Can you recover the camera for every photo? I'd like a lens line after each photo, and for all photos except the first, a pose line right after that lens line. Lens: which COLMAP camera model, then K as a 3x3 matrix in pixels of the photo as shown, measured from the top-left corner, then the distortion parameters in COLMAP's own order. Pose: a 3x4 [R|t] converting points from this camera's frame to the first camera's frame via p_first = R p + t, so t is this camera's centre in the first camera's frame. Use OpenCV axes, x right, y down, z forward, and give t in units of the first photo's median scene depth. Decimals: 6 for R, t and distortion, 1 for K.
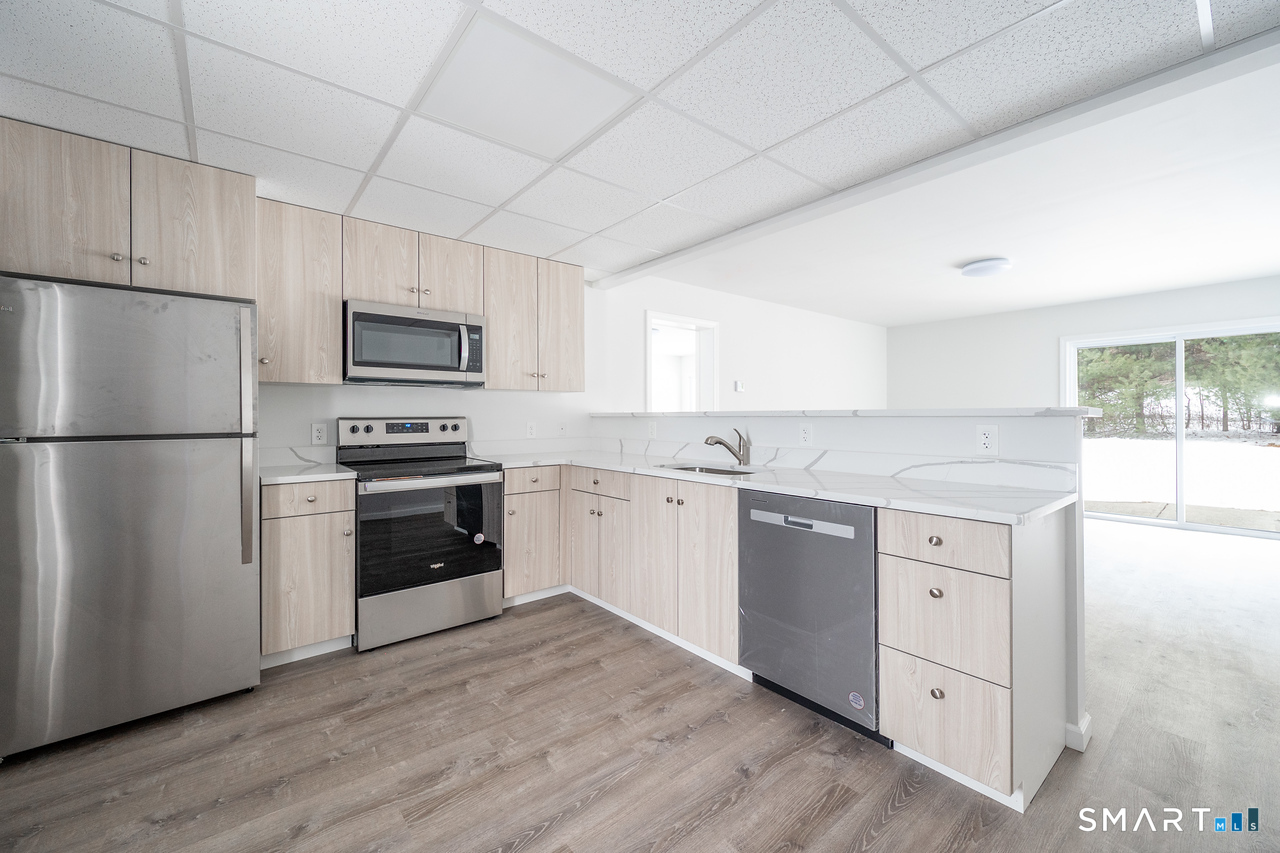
lens RADIAL K [[512.2, 0, 641.8], [0, 512.2, 414.3], [0, 0, 1]] dist [-0.001815, -0.000156]
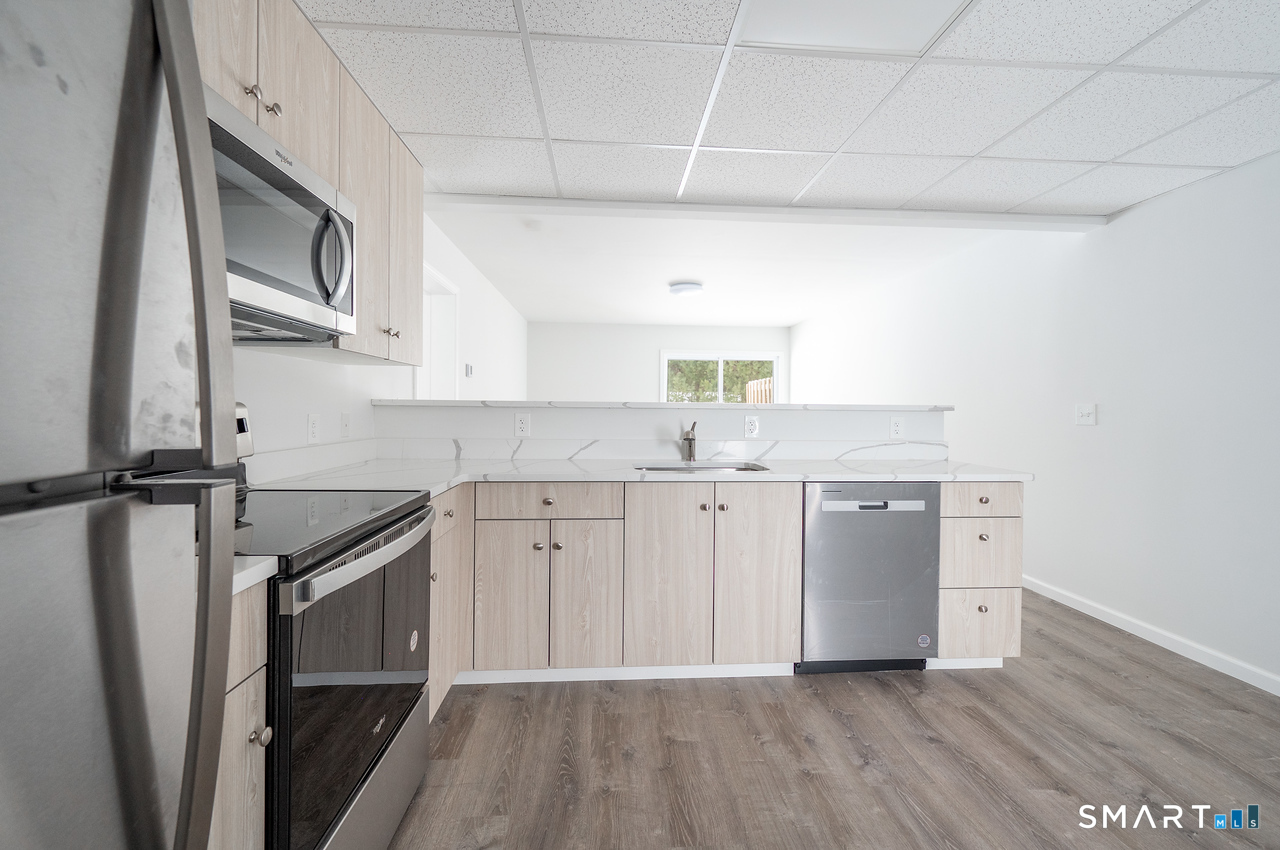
lens RADIAL K [[524.4, 0, 654.6], [0, 524.4, 412.0], [0, 0, 1]] dist [-0.000754, -0.000129]
pose [[0.575435, 0.004580, 0.817834, -0.682245], [-0.014060, 0.999892, 0.004294, 0.007667], [-0.817726, -0.013970, 0.575438, 0.559346]]
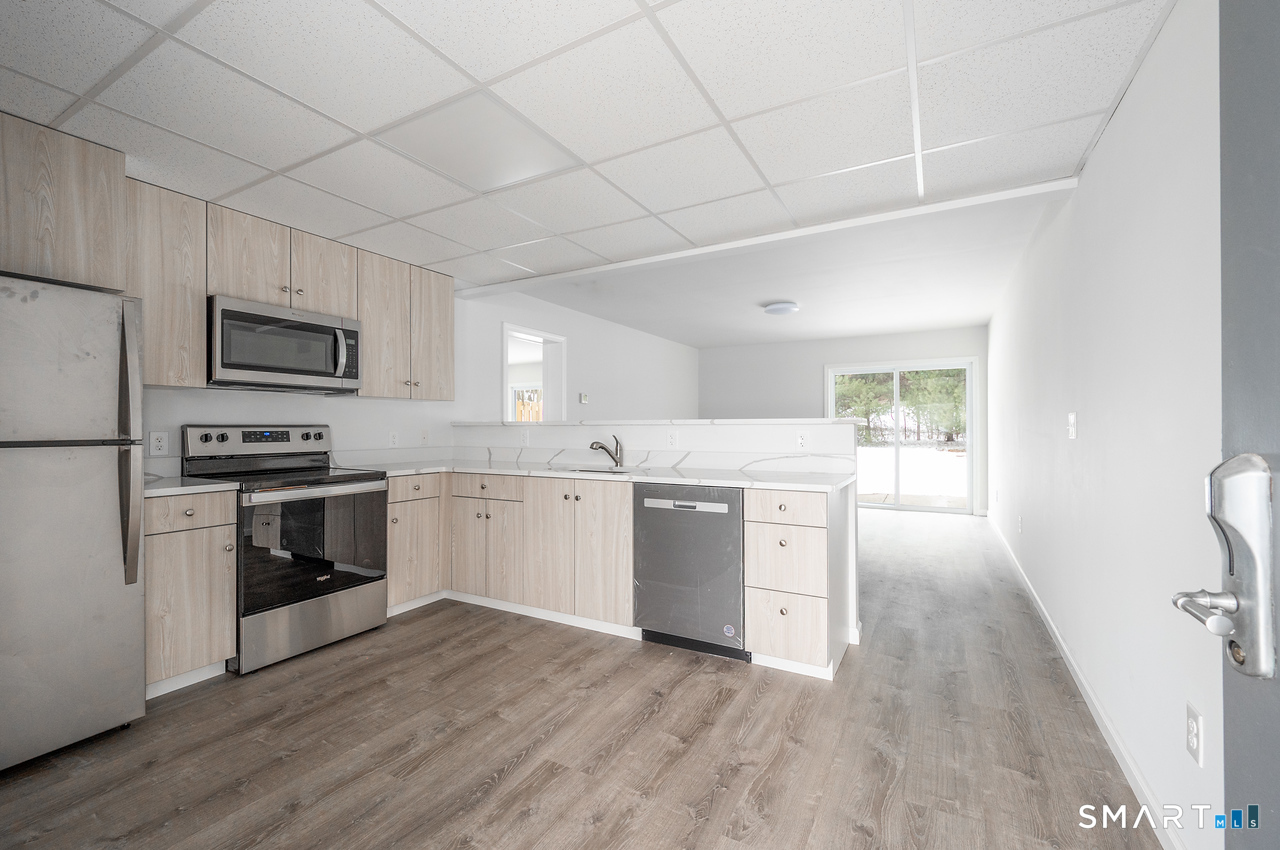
lens RADIAL K [[538.3, 0, 640.0], [0, 538.3, 425.0], [0, 0, 1]] dist [-0.000846, 0.000067]
pose [[0.930414, 0.003474, 0.366494, -0.229403], [-0.002141, 0.999990, -0.004043, 0.010031], [-0.366504, 0.002977, 0.930412, -0.176046]]
